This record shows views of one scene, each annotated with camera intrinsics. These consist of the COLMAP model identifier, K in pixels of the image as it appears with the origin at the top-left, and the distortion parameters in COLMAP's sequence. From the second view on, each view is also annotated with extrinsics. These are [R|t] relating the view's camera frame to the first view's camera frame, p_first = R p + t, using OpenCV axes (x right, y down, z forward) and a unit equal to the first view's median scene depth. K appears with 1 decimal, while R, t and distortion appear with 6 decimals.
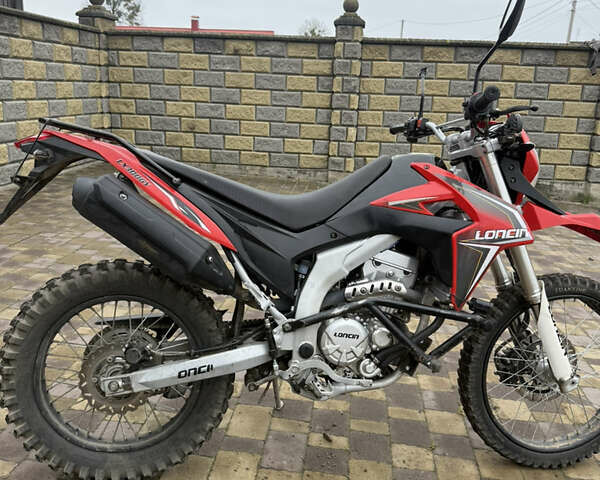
lens RADIAL K [[565.1, 0, 300.9], [0, 565.1, 245.1], [0, 0, 1]] dist [0.012306, 0.000000]
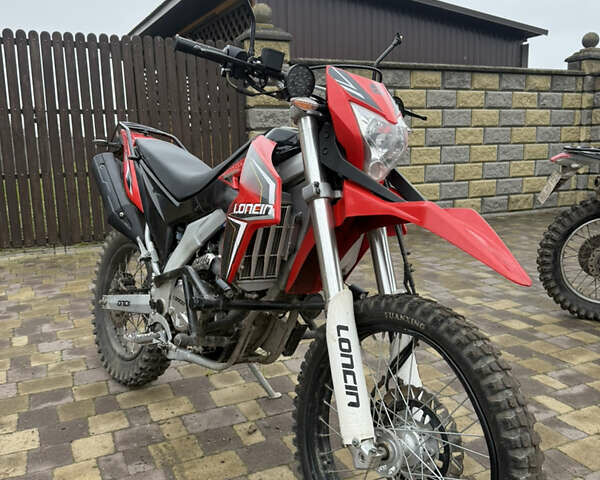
lens RADIAL K [[565.1, 0, 289.3], [0, 565.1, 242.5], [0, 0, 1]] dist [0.012306, 0.000000]
pose [[0.512860, 0.089274, -0.853818, 1.024598], [-0.187441, 0.982226, -0.009890, 0.025079], [0.837759, 0.165112, 0.520478, 0.575918]]
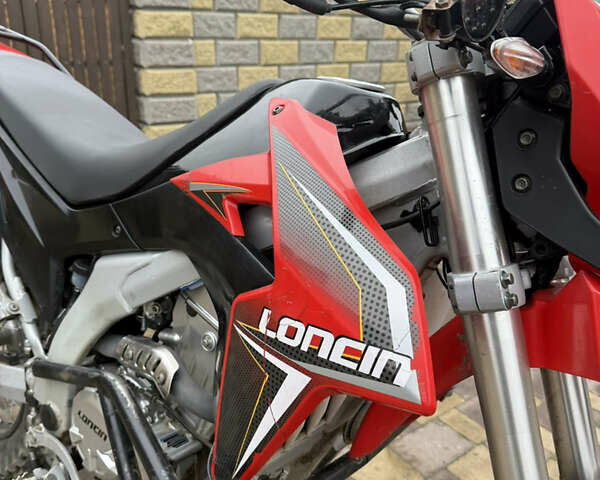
lens RADIAL K [[565.1, 0, 303.3], [0, 565.1, 241.0], [0, 0, 1]] dist [0.012306, 0.000000]
pose [[0.702618, 0.237508, -0.670759, 0.500640], [-0.189707, 0.971056, 0.145123, -0.107310], [0.685812, 0.025281, 0.727339, 0.713579]]
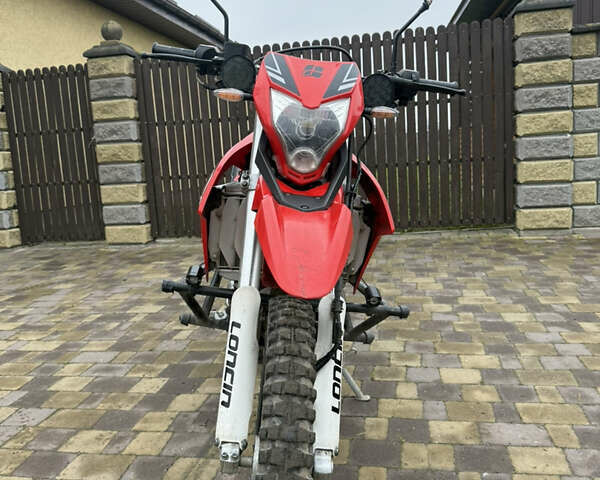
lens RADIAL K [[565.1, 0, 302.4], [0, 565.1, 235.1], [0, 0, 1]] dist [0.012306, 0.000000]
pose [[-0.084292, 0.105798, -0.990809, 1.128972], [-0.207112, 0.970771, 0.121279, -0.099472], [0.974679, 0.215431, -0.059916, 1.135287]]
